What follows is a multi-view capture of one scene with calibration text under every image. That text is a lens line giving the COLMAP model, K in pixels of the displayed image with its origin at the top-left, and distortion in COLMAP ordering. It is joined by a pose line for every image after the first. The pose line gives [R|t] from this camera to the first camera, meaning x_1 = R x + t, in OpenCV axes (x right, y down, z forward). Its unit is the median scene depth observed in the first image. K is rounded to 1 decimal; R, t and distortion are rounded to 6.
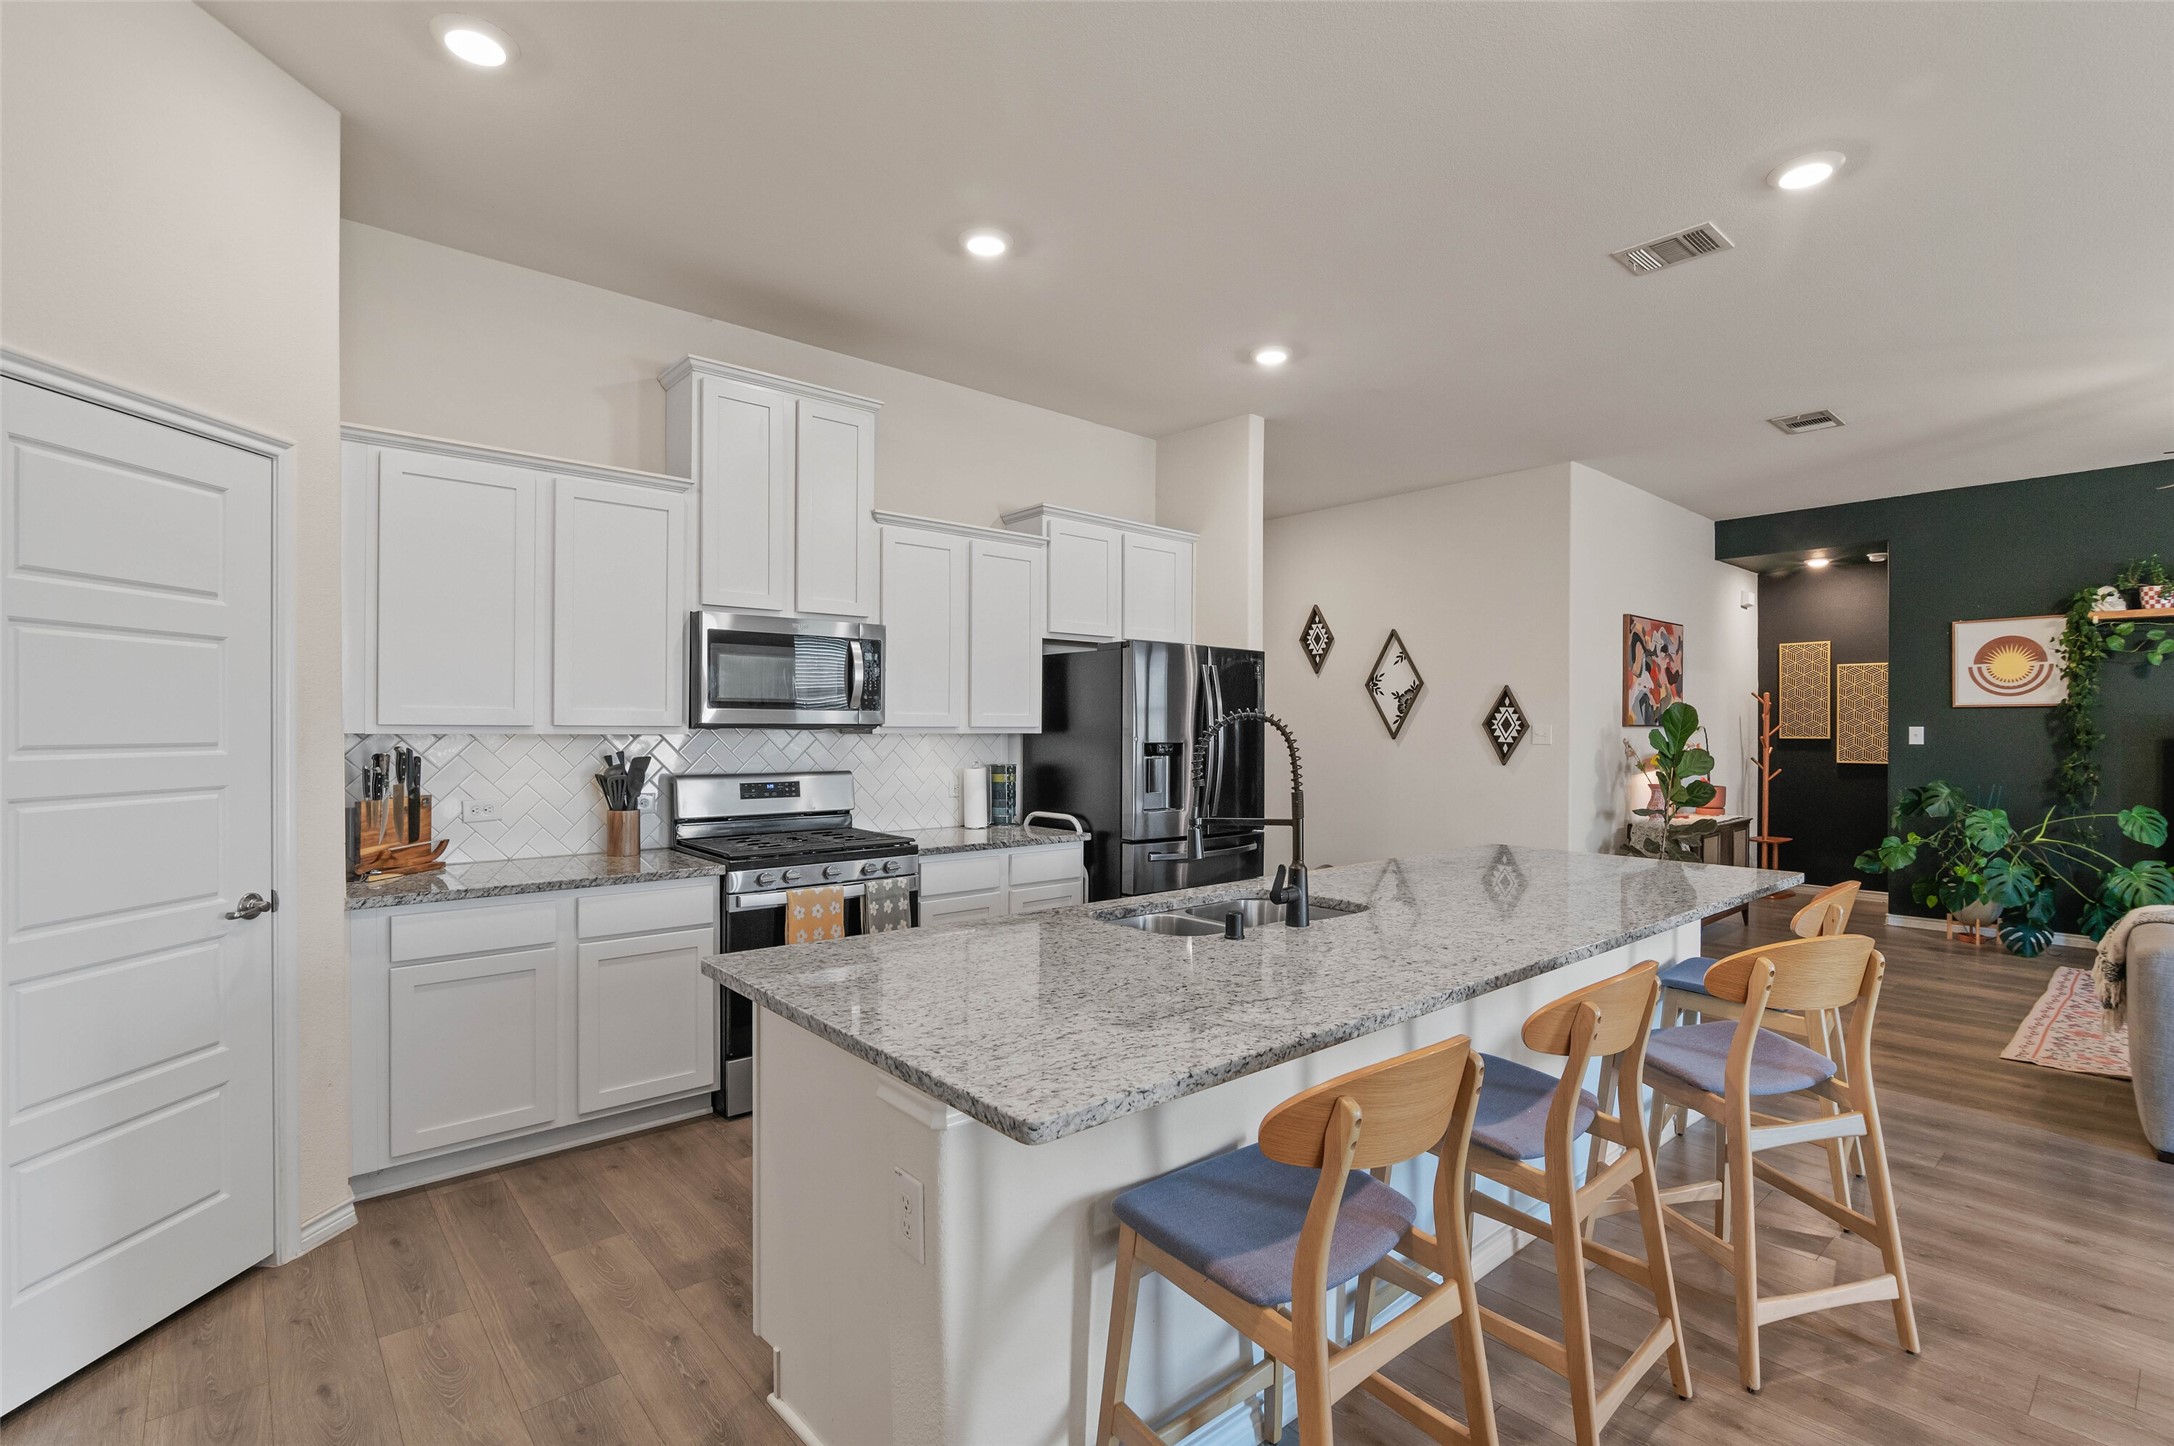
lens RADIAL K [[994.1, 0, 1089.0], [0, 994.1, 732.7], [0, 0, 1]] dist [-0.006236, 0.001209]
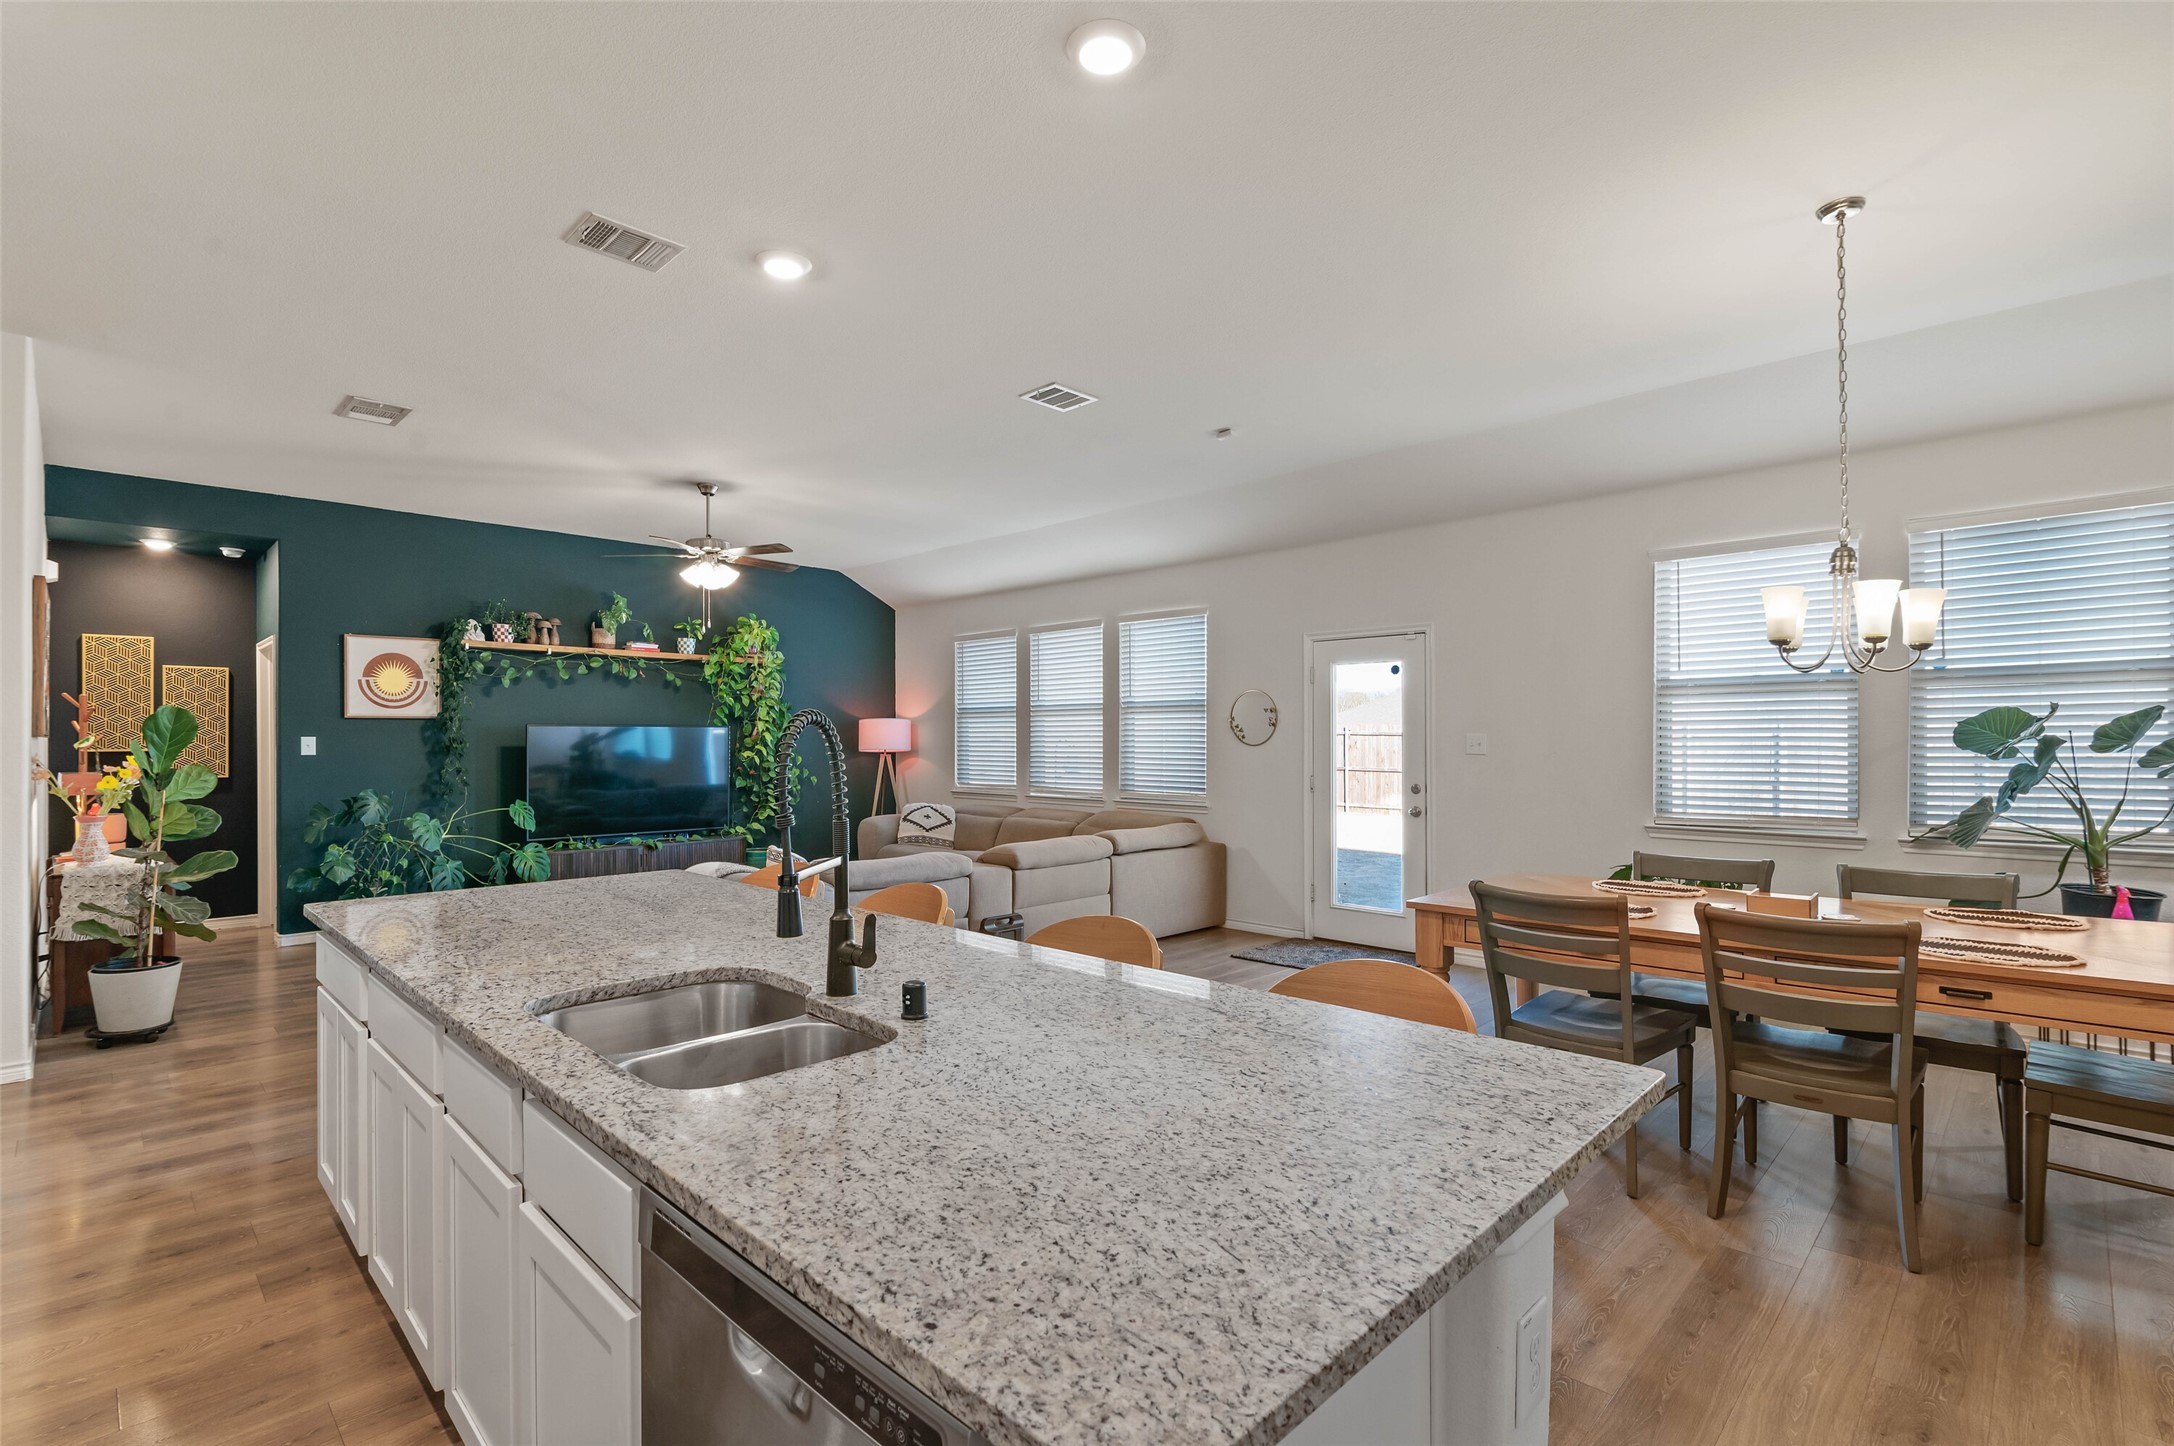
lens RADIAL K [[994.1, 0, 1089.0], [0, 994.1, 732.7], [0, 0, 1]] dist [-0.006236, 0.001209]
pose [[-0.082783, 0.004289, 0.996558, -0.359149], [0.007975, 0.999962, -0.003641, -0.000600], [-0.996536, 0.007646, -0.082814, 0.549620]]
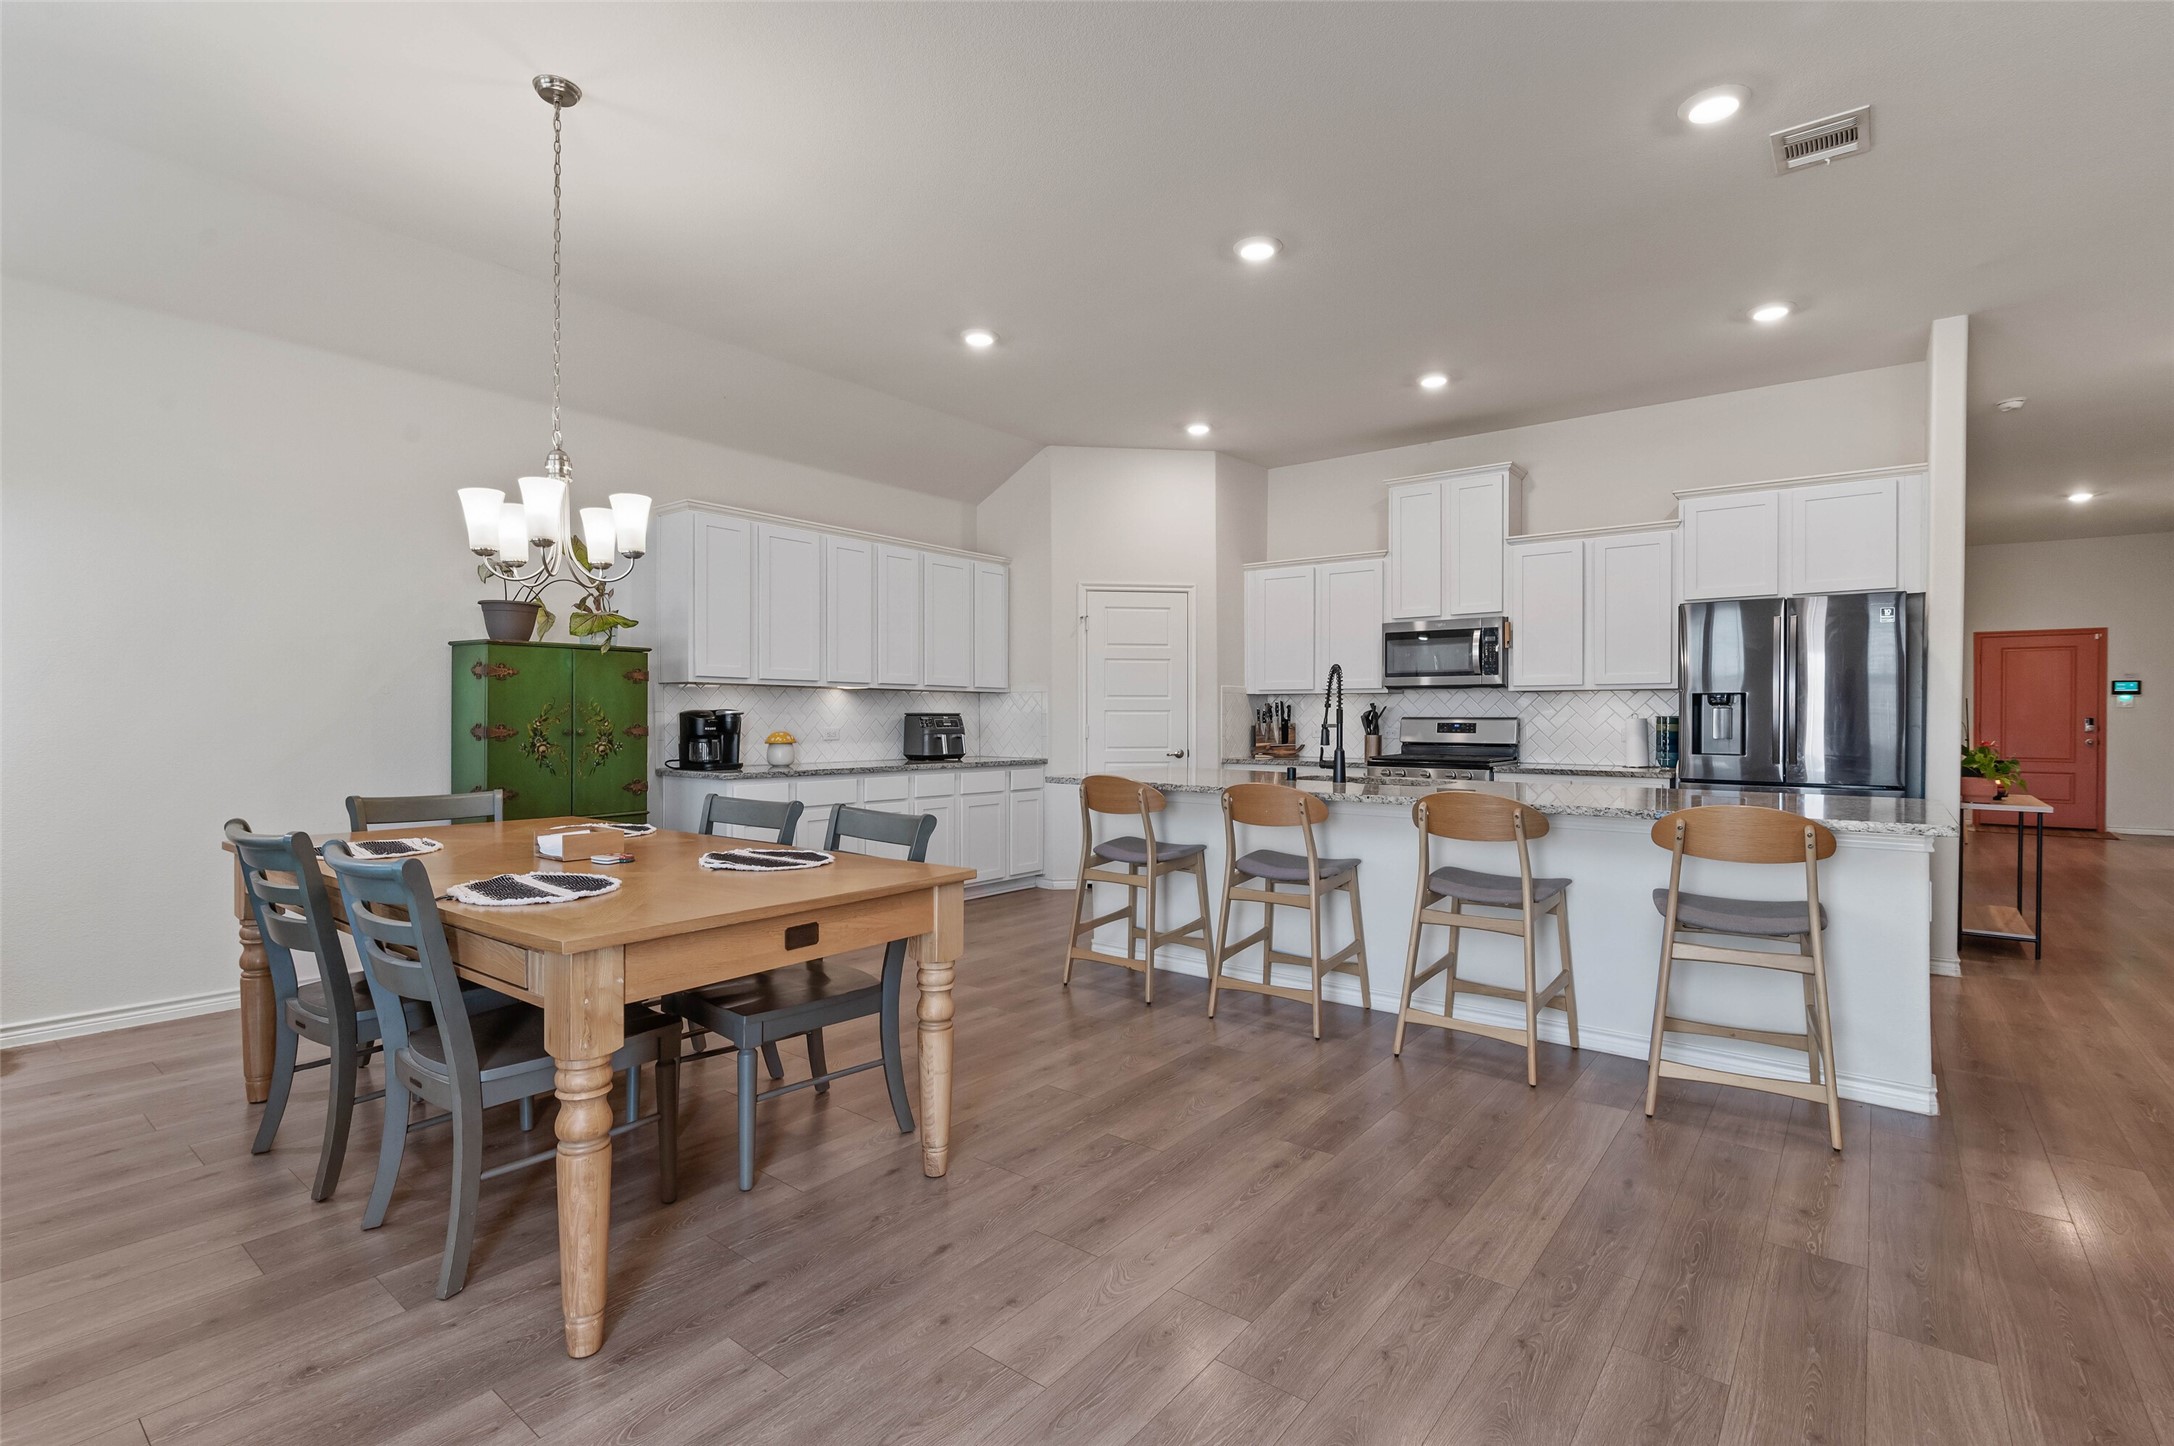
lens RADIAL K [[994.1, 0, 1089.0], [0, 994.1, 732.7], [0, 0, 1]] dist [-0.006236, 0.001209]
pose [[0.188881, 0.011699, -0.981930, 1.205509], [-0.004242, 0.999929, 0.011098, 0.054515], [0.981991, 0.002069, 0.188917, 0.142479]]
